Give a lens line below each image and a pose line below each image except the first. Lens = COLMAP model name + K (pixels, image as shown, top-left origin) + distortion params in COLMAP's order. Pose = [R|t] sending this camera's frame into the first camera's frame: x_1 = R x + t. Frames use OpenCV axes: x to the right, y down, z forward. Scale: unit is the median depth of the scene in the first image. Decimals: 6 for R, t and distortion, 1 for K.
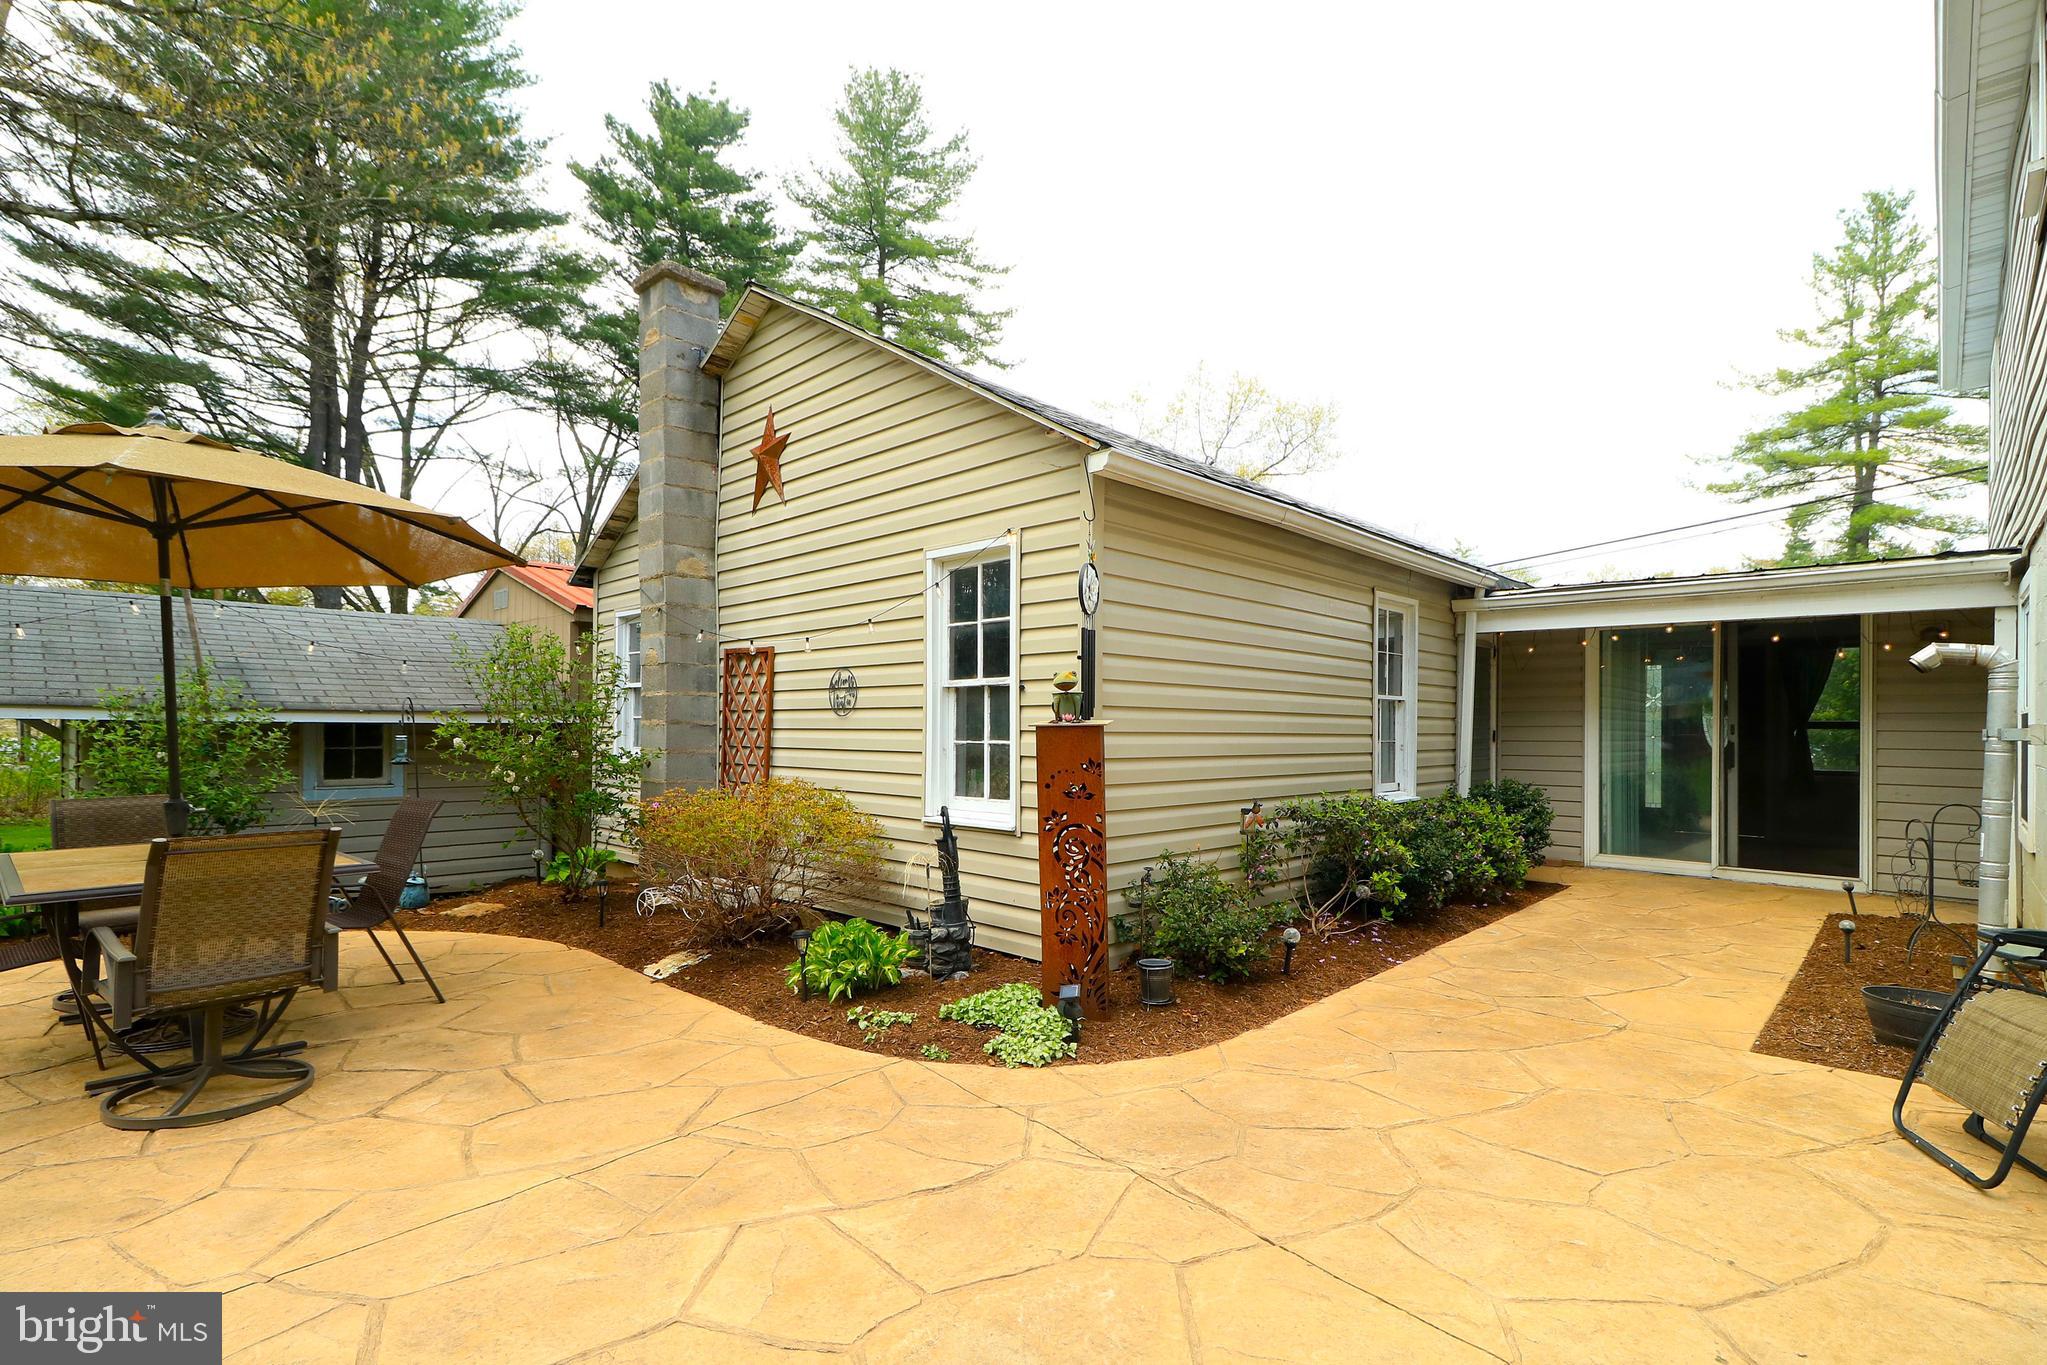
lens RADIAL K [[1000.8, 0, 1020.1], [0, 1000.8, 706.0], [0, 0, 1]] dist [0.002942, 0.002256]
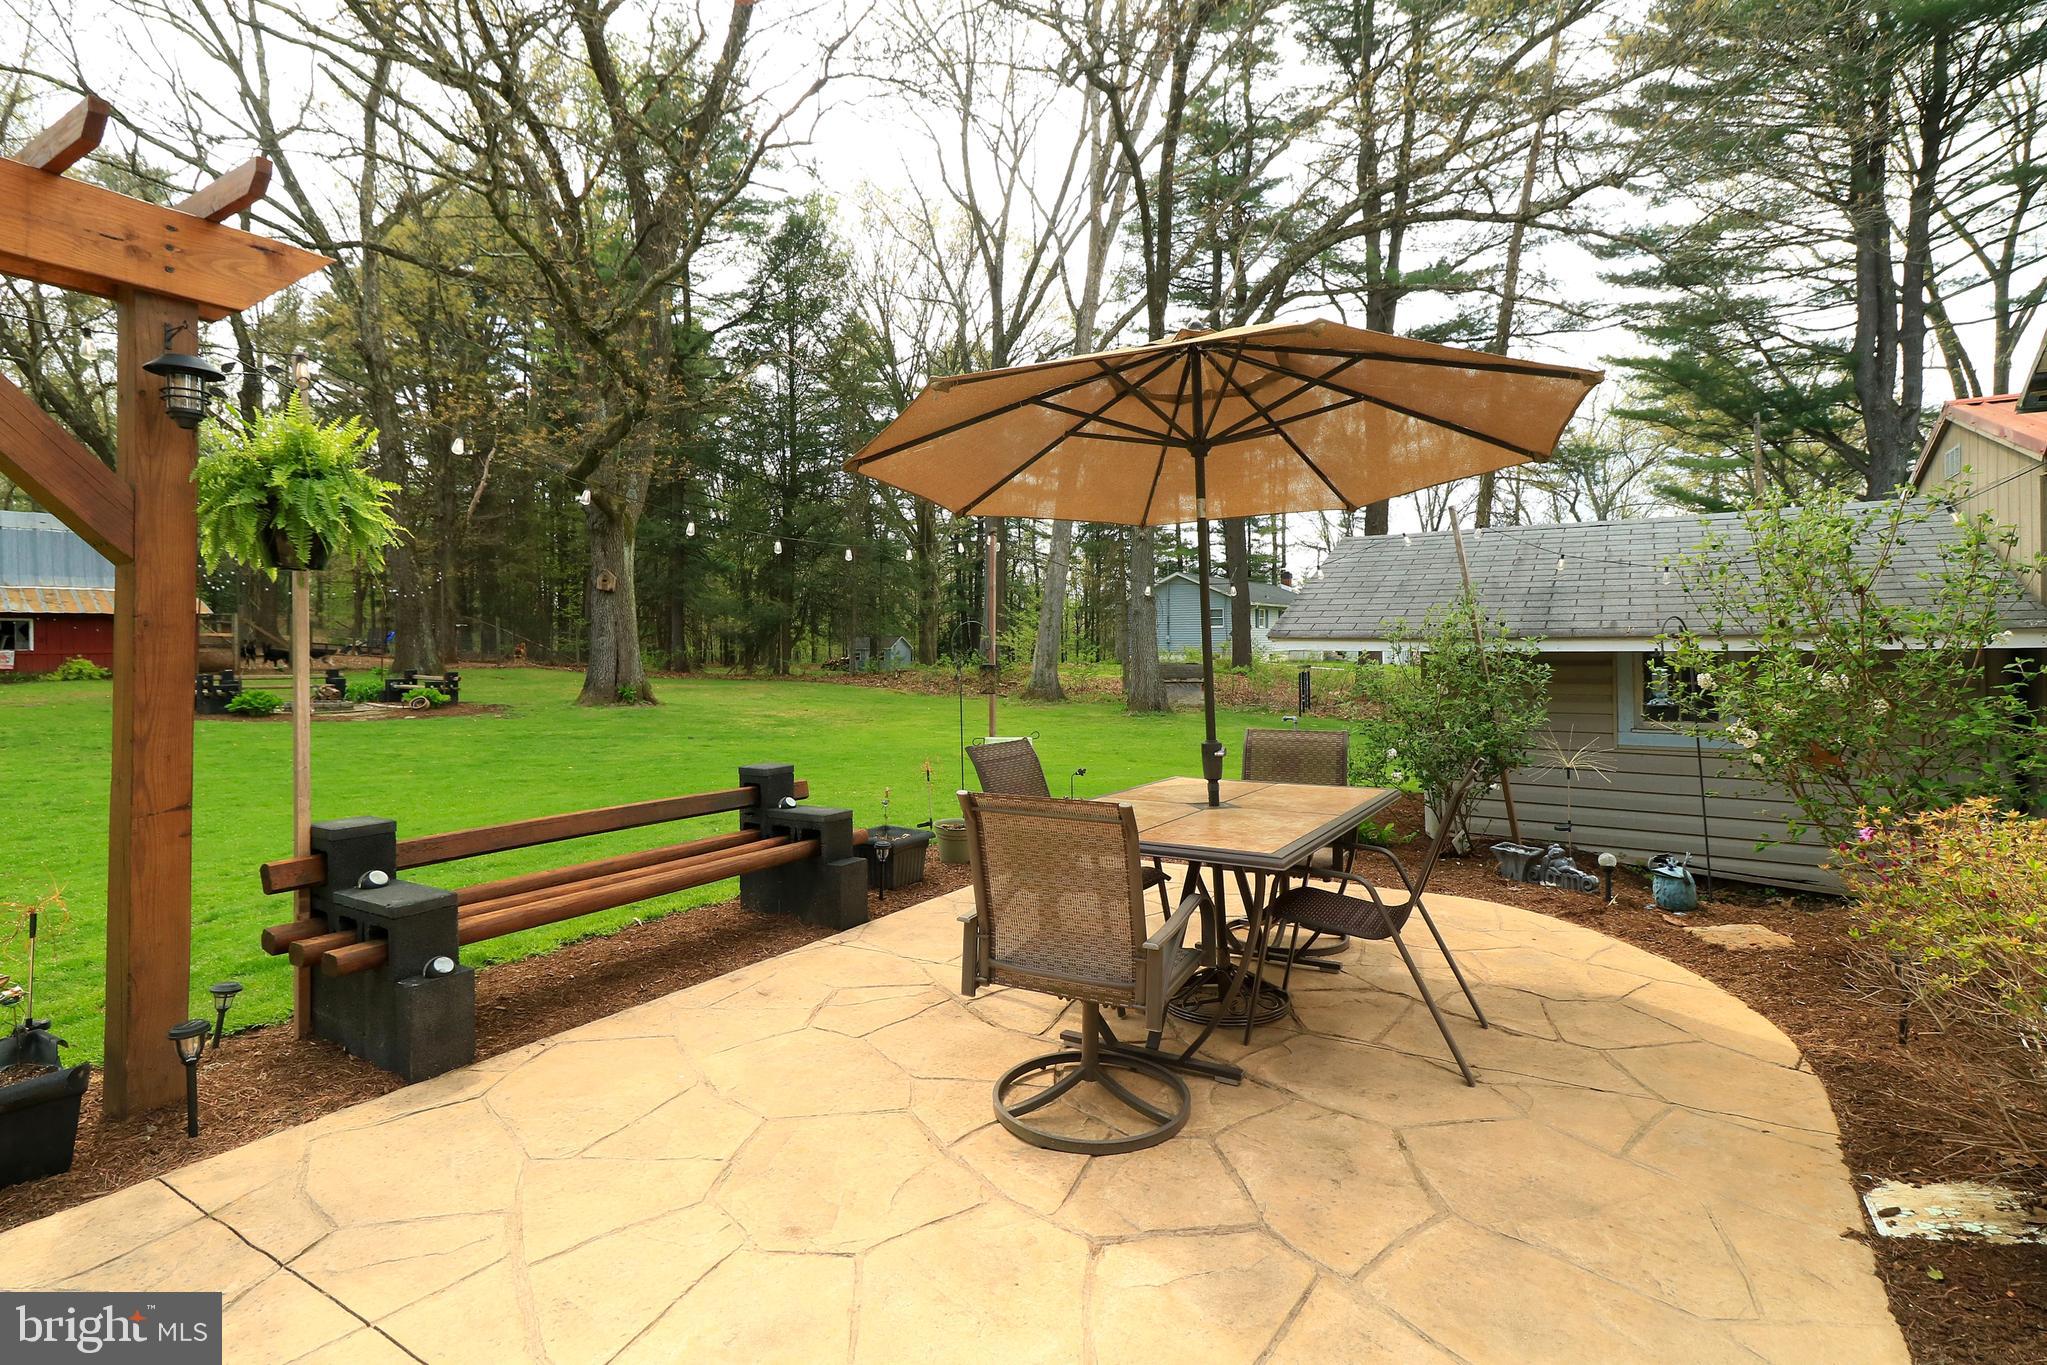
lens RADIAL K [[954.4, 0, 1002.4], [0, 954.4, 658.3], [0, 0, 1]] dist [0.001622, 0.000027]
pose [[0.180963, -0.004435, -0.983480, -0.001658], [0.032544, 0.999469, 0.001481, 0.000593], [0.982951, -0.032274, 0.181011, 0.073238]]
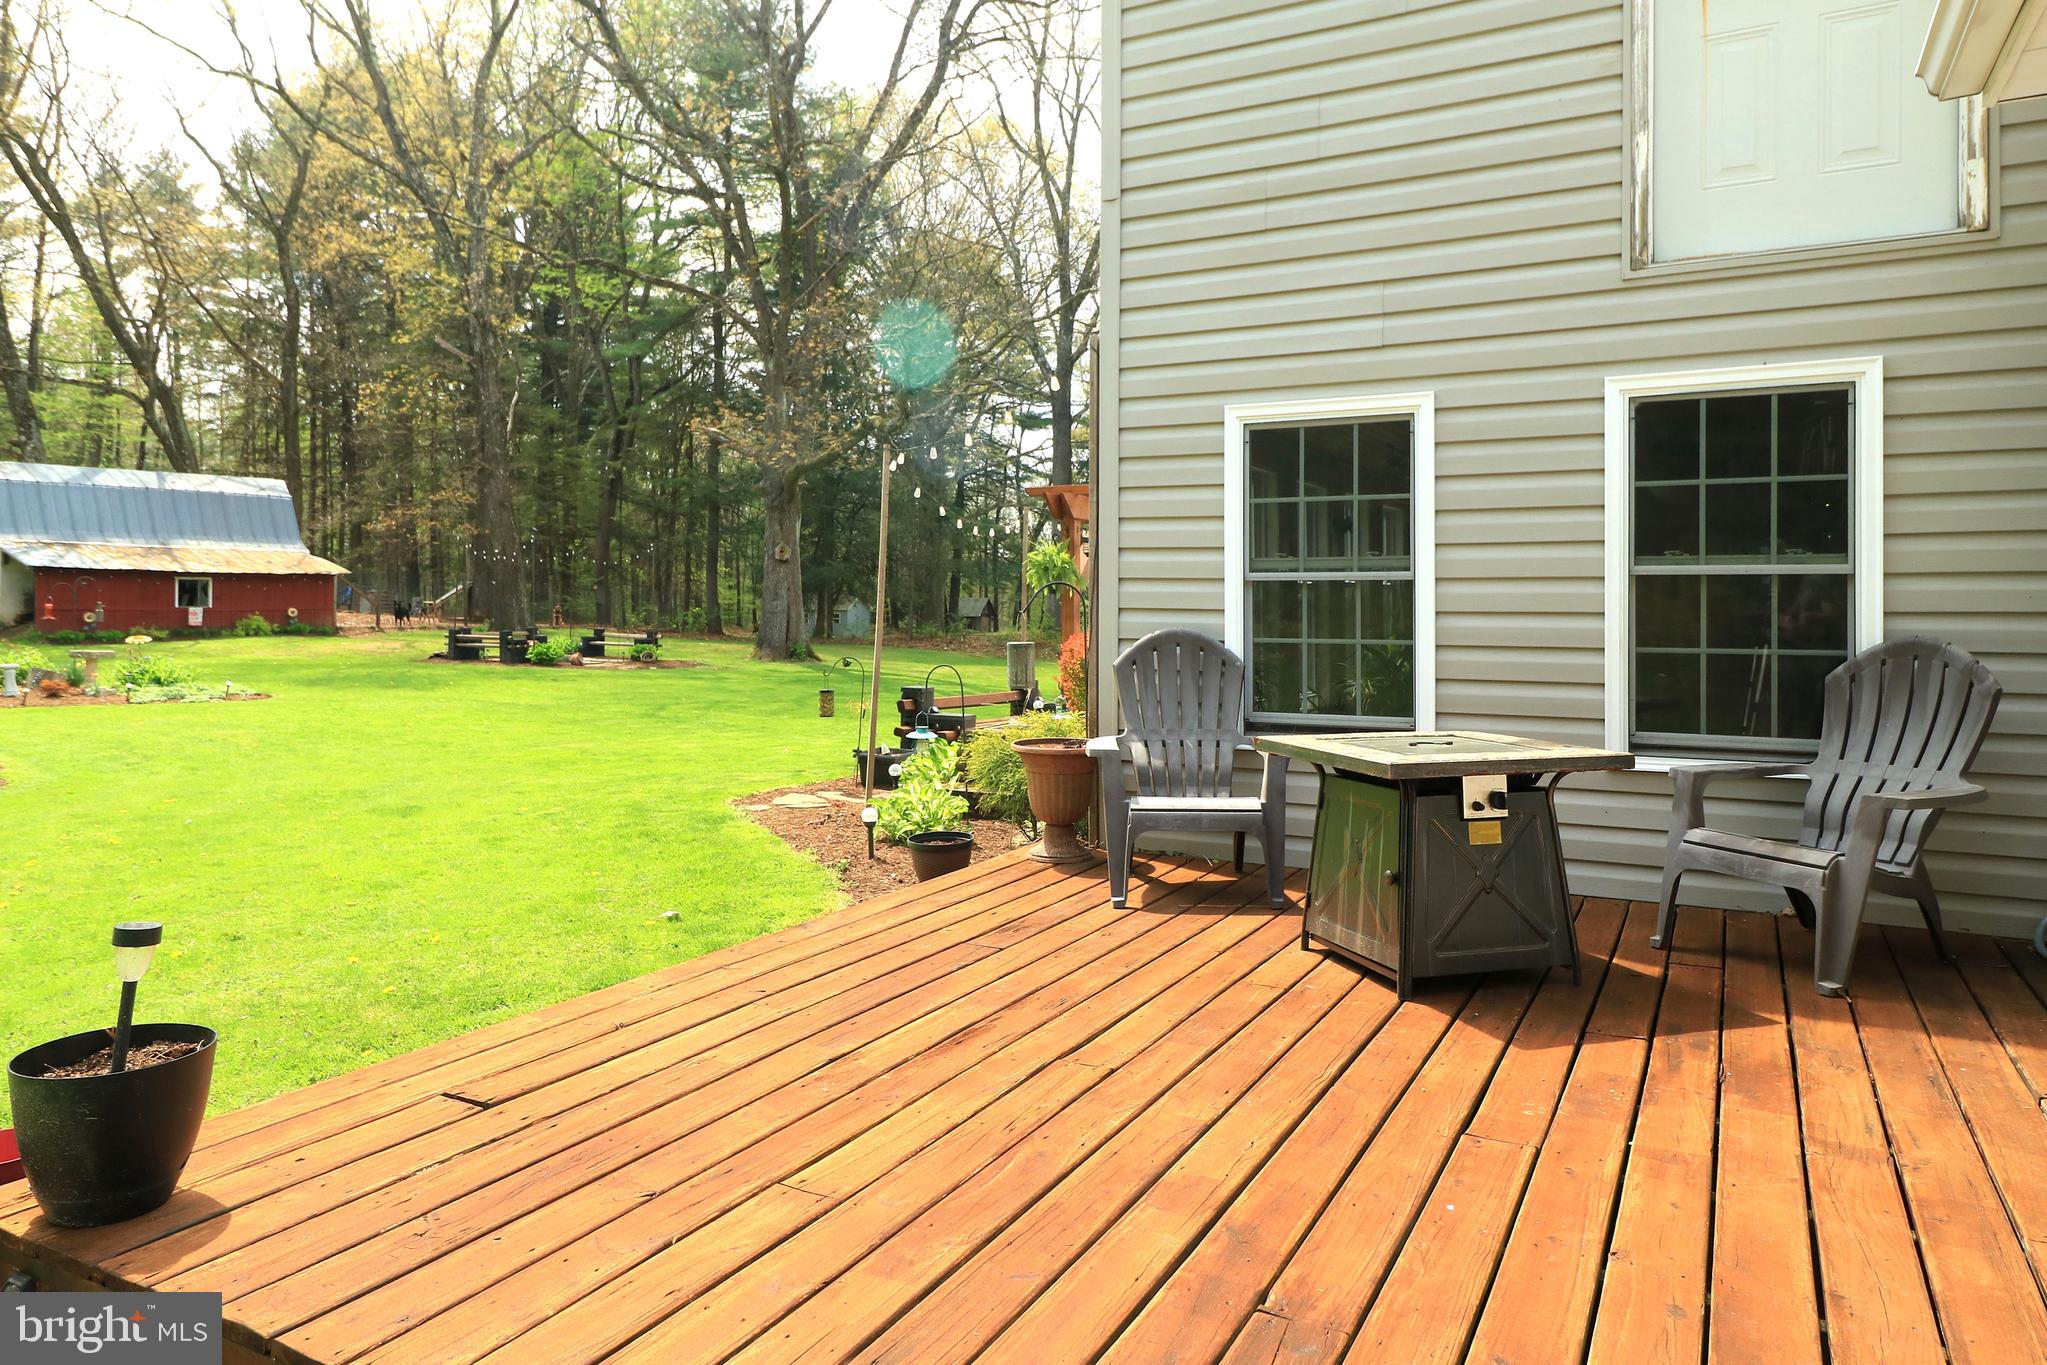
lens RADIAL K [[1347.5, 0, 1007.9], [0, 1347.5, 616.0], [0, 0, 1]] dist [0.006516, 0.000976]
pose [[0.250521, -0.007502, -0.968082, 0.322572], [0.023142, 0.999731, -0.001759, -0.003543], [0.967835, -0.021963, 0.250627, -0.138771]]
